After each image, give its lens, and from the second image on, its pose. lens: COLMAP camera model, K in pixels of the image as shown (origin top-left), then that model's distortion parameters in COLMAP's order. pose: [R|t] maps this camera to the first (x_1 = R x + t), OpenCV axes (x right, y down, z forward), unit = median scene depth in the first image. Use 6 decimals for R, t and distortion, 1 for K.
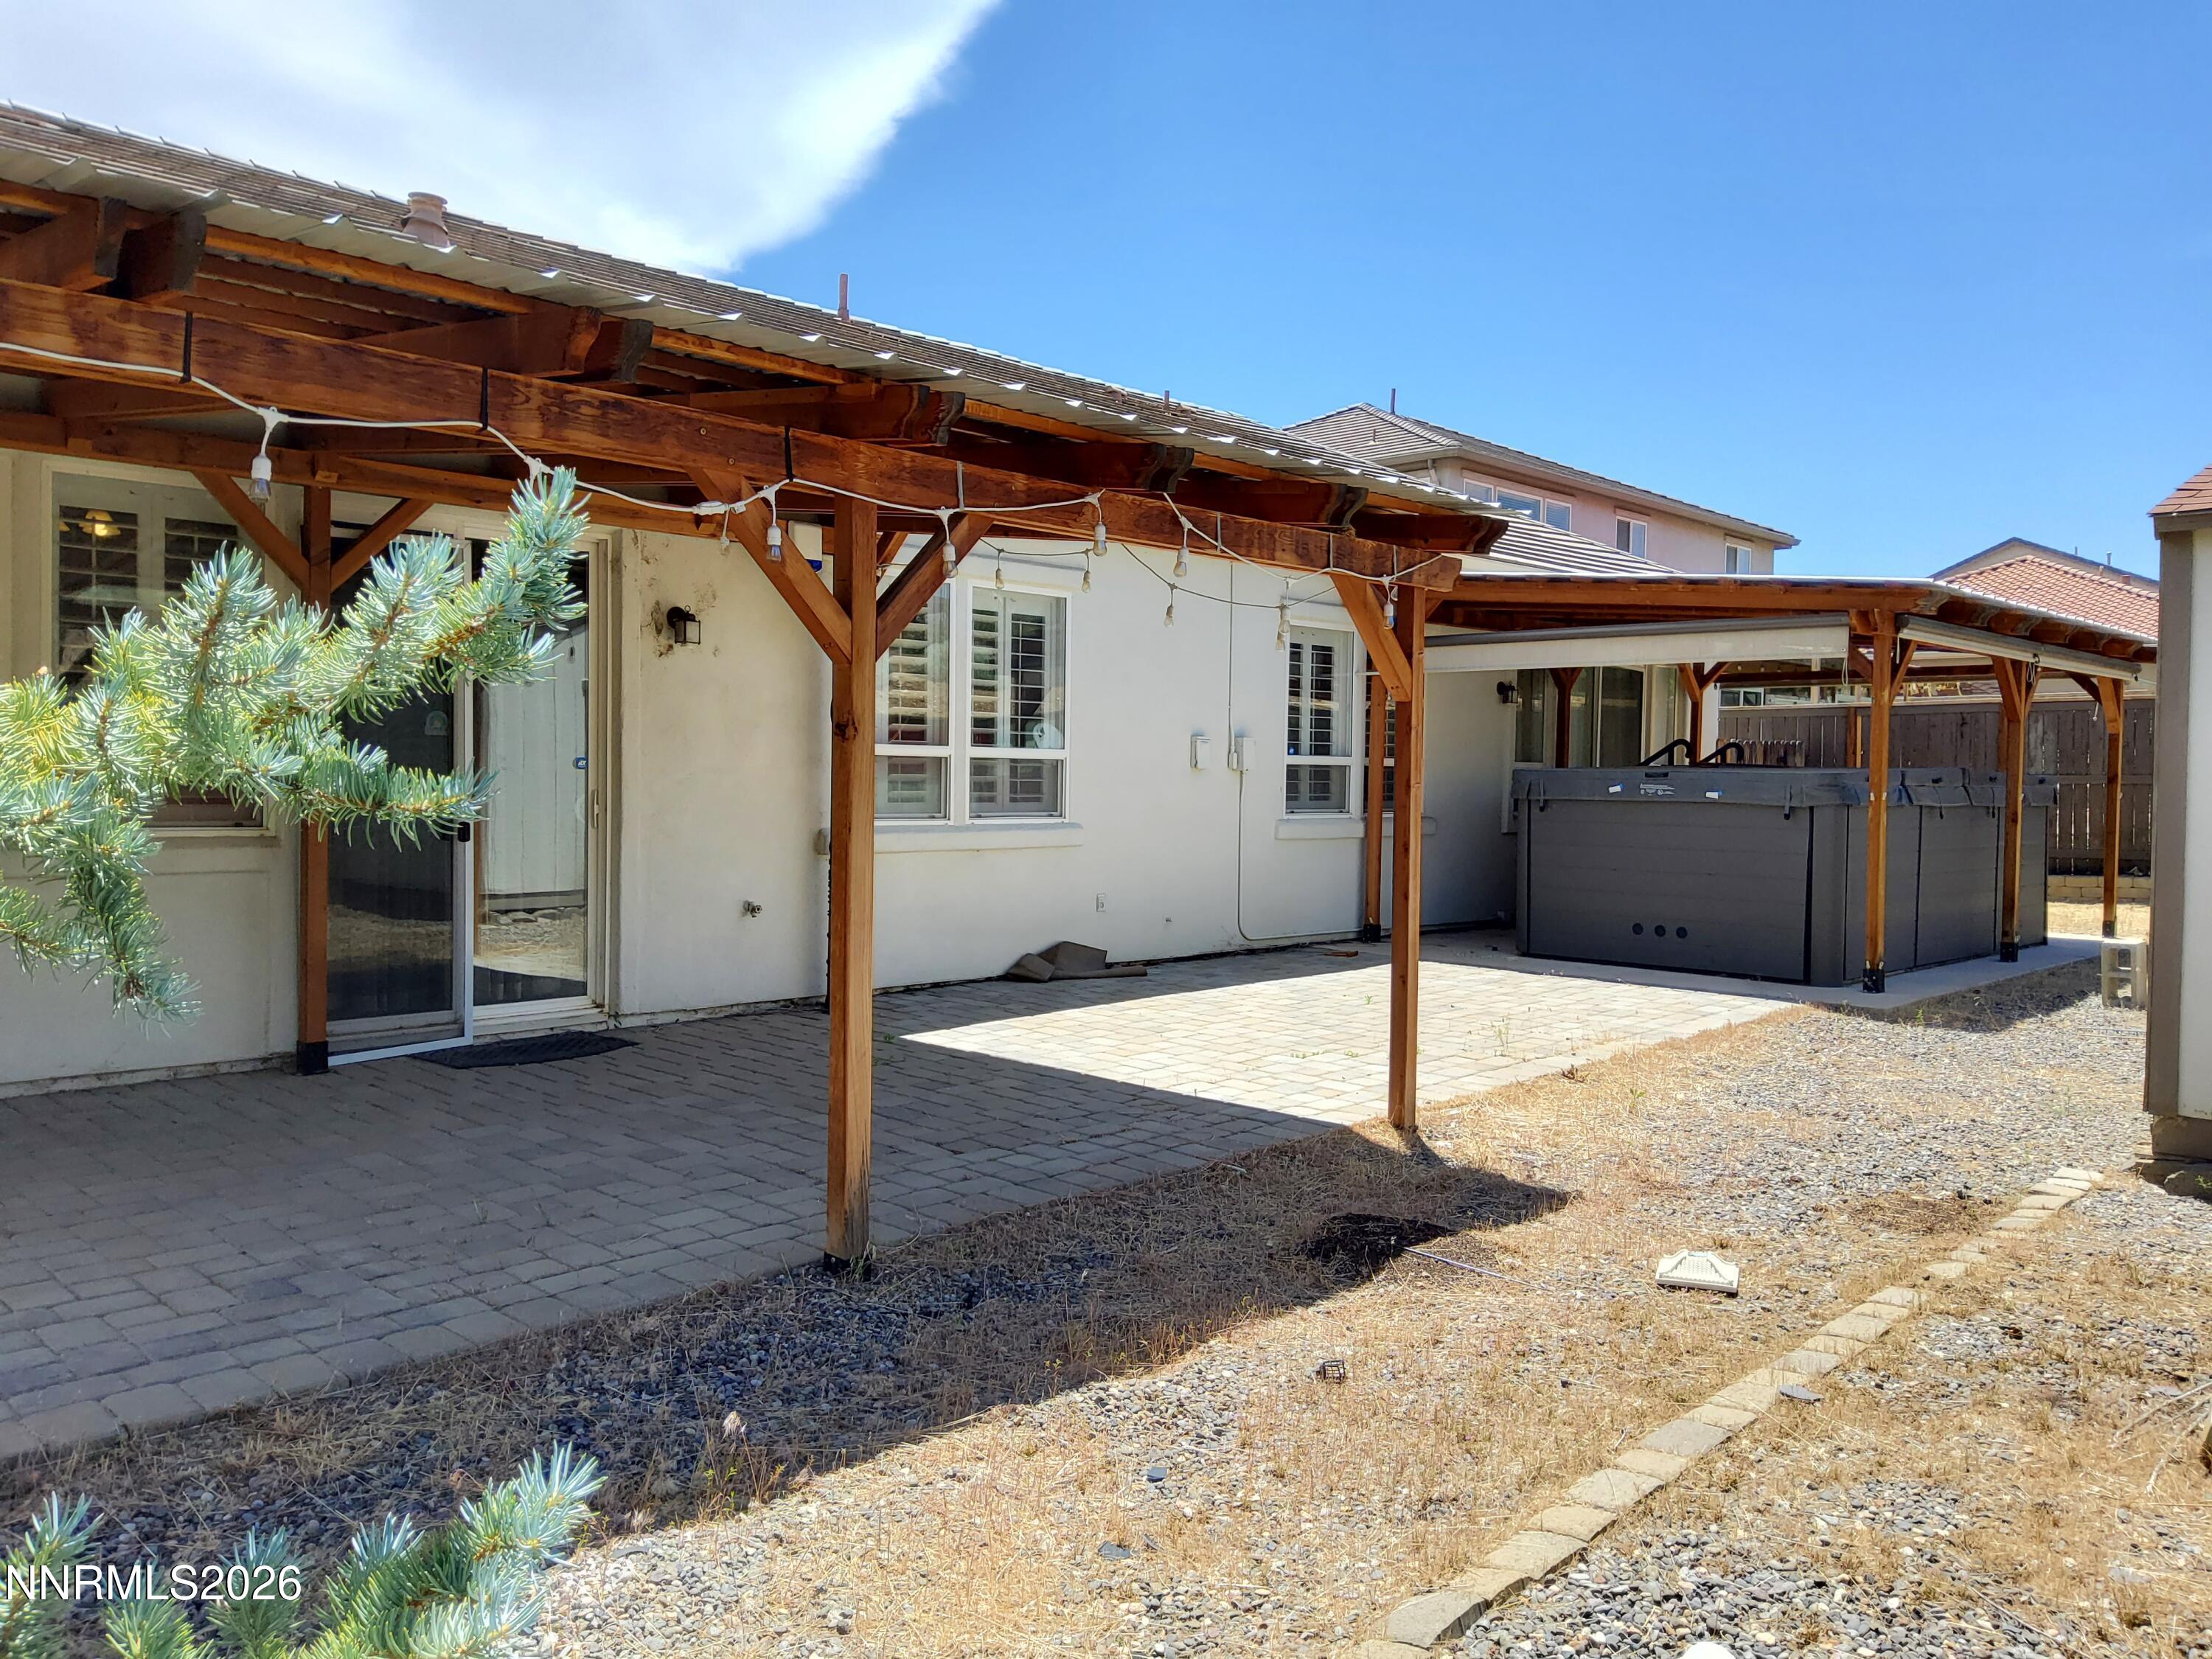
lens RADIAL K [[1669.4, 0, 1085.8], [0, 1669.4, 839.2], [0, 0, 1]] dist [0.020802, -0.031305]
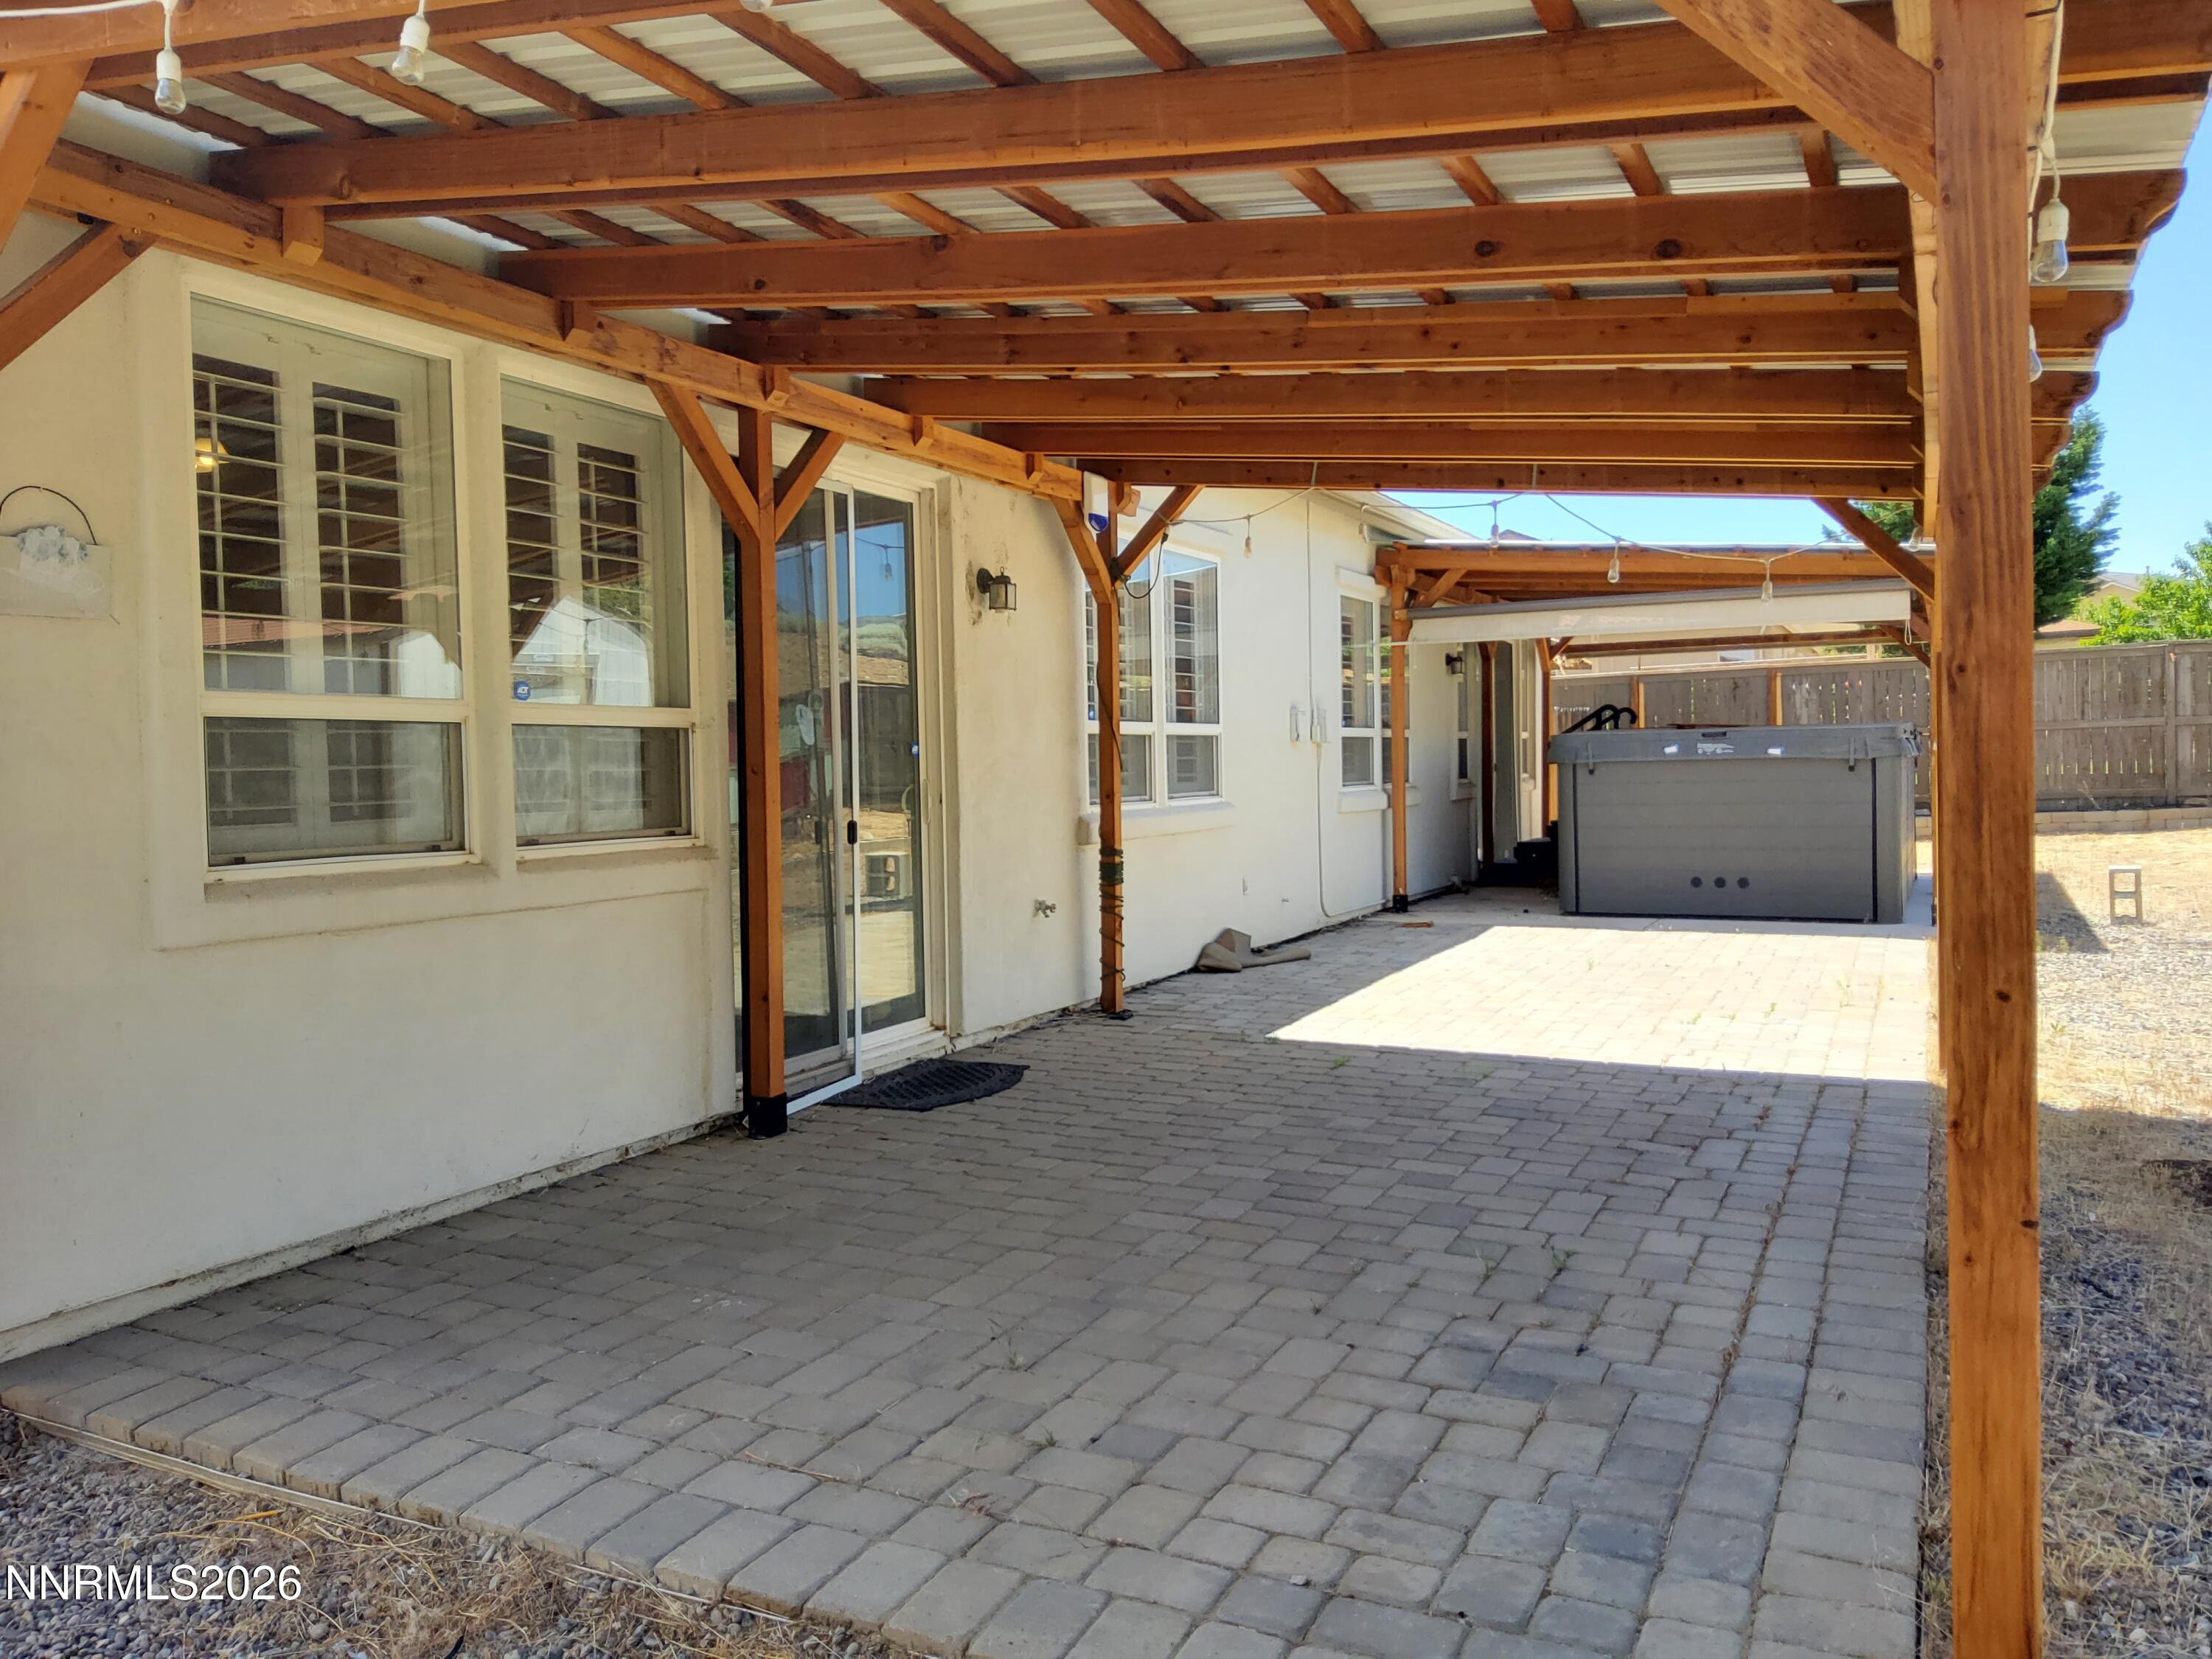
lens RADIAL K [[1669.4, 0, 1101.7], [0, 1669.4, 810.4], [0, 0, 1]] dist [0.020802, -0.031305]
pose [[0.950972, -0.042778, 0.306305, -0.392384], [0.046324, 0.998917, -0.004312, -0.004598], [-0.305789, 0.018290, 0.951924, 0.127196]]
